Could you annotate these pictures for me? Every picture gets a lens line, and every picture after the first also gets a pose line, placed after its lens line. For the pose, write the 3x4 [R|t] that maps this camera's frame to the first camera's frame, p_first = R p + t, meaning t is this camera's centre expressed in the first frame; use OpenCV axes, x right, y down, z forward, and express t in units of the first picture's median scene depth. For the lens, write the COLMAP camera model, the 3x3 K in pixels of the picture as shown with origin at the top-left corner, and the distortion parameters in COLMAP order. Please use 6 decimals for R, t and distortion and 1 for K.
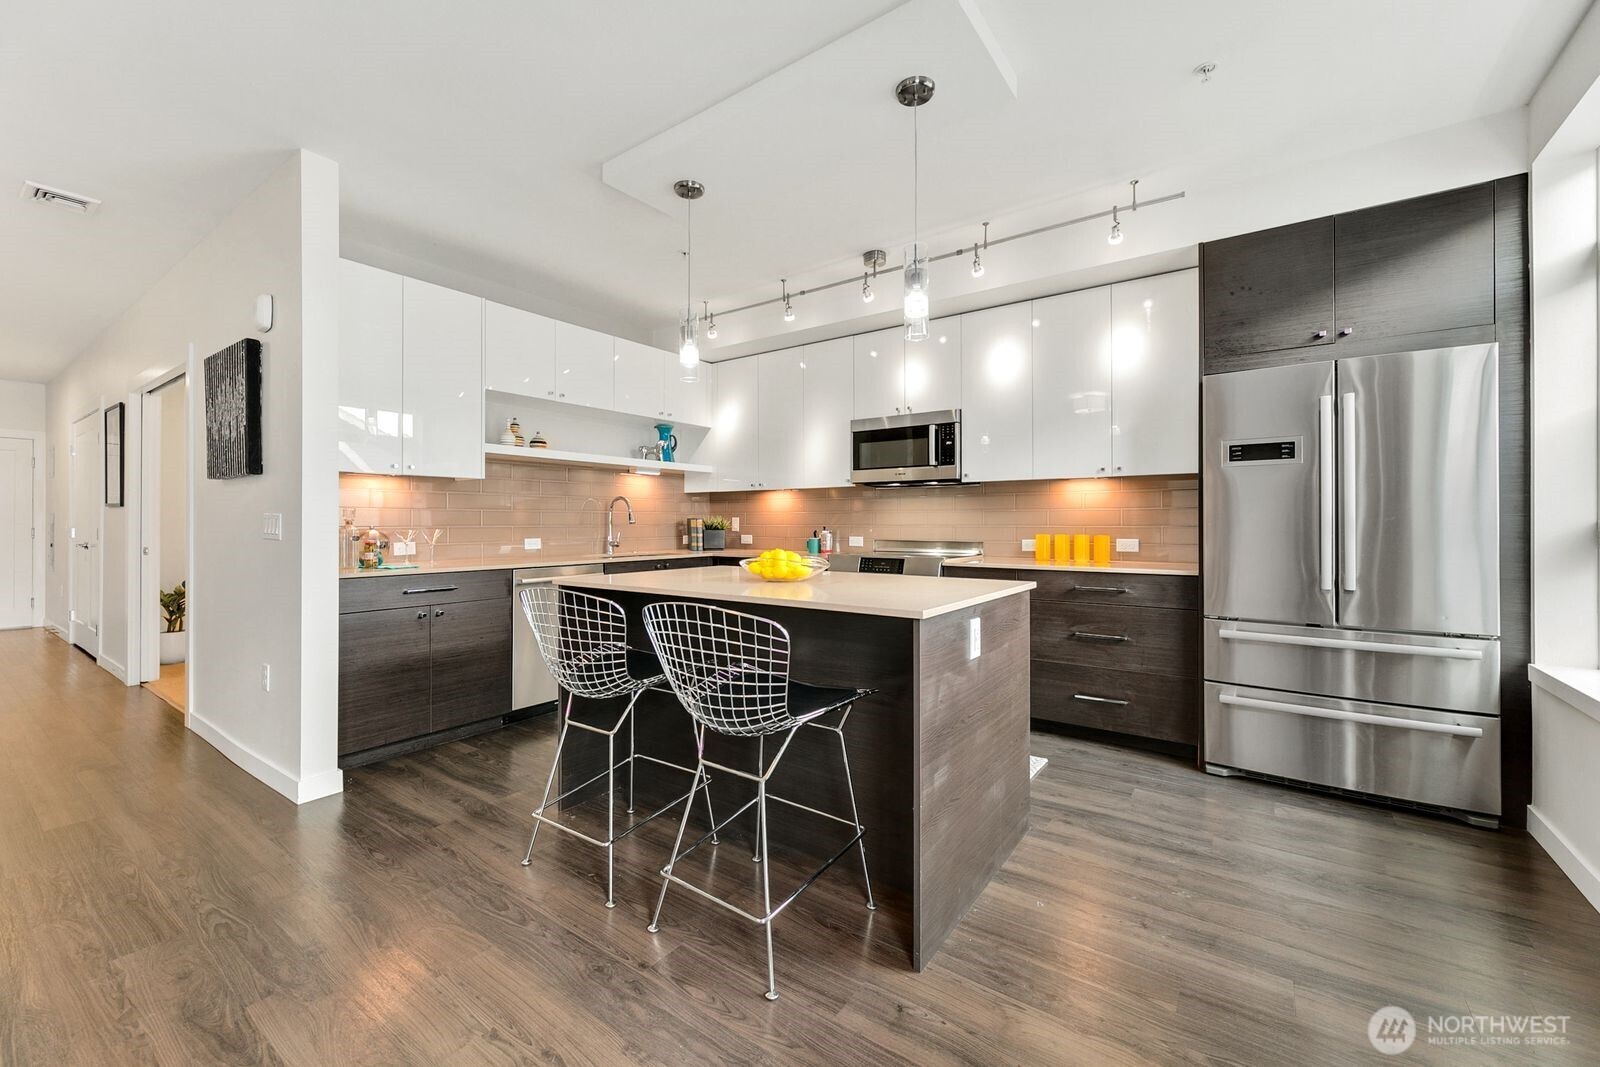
lens RADIAL K [[647.1, 0, 793.7], [0, 647.1, 517.9], [0, 0, 1]] dist [-0.000550, 0.000141]
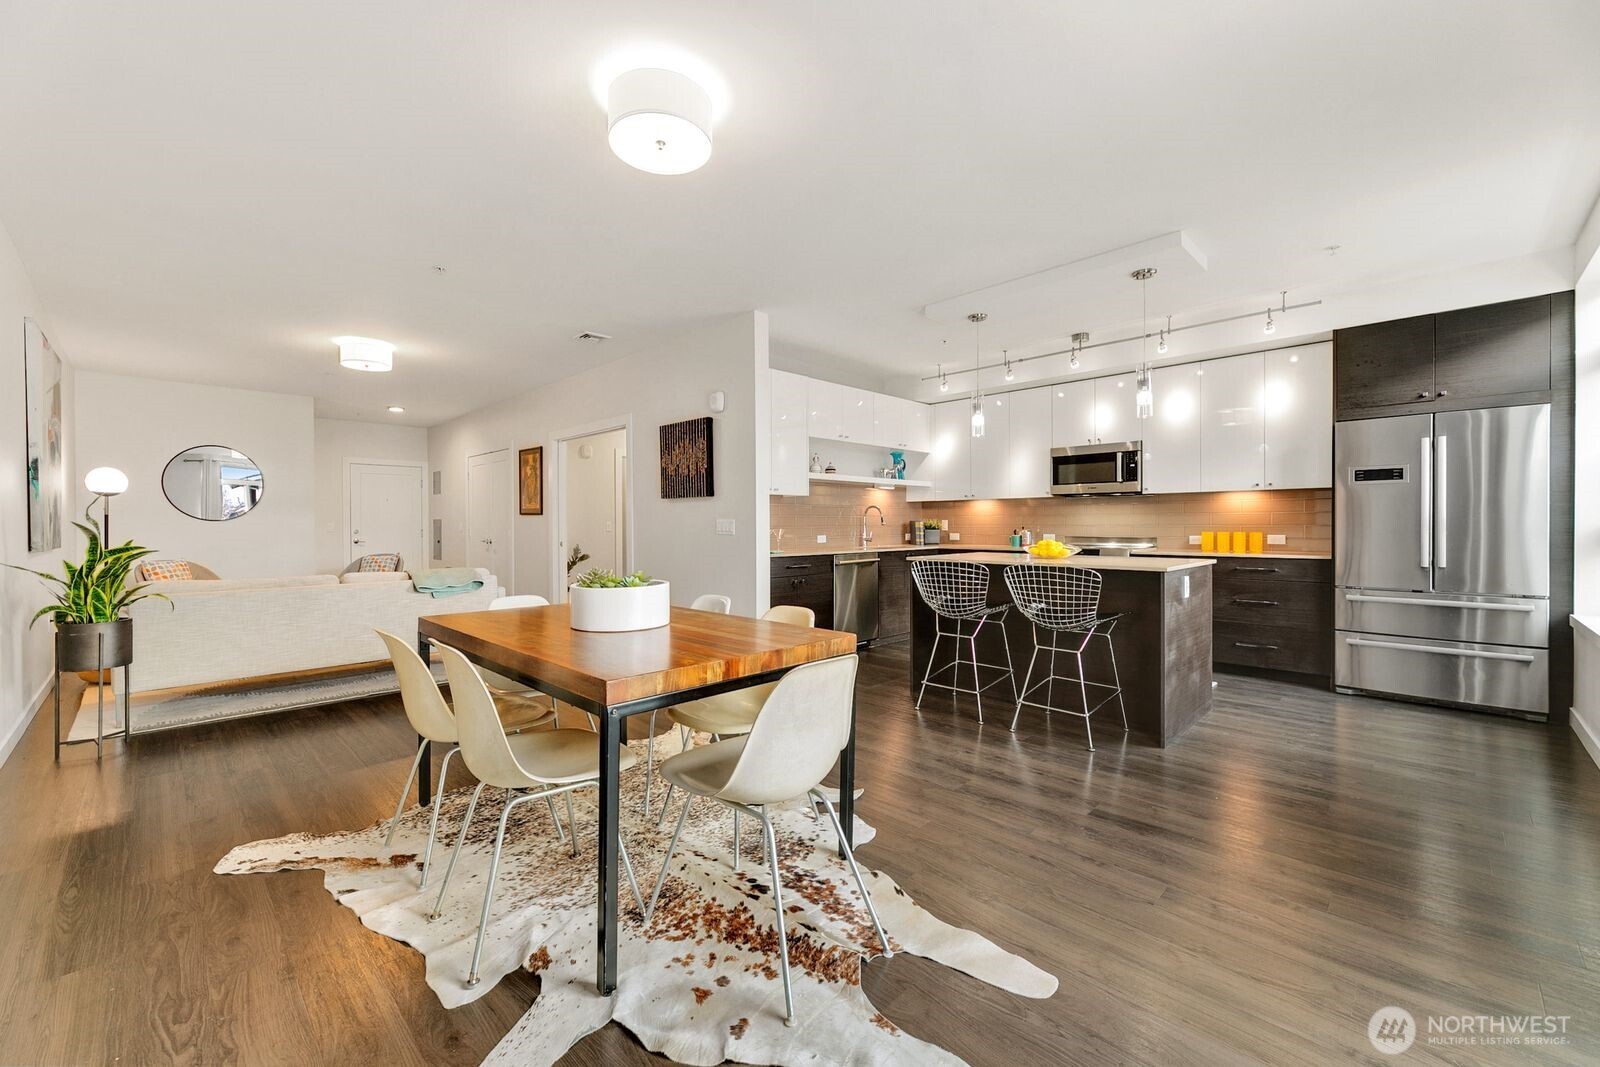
lens RADIAL K [[644.3, 0, 794.4], [0, 644.3, 526.6], [0, 0, 1]] dist [0.002145, -0.000118]
pose [[0.987238, -0.002960, -0.159226, -0.279480], [0.004747, 0.999930, 0.010840, -0.004661], [0.159183, -0.011457, 0.987183, -0.519686]]
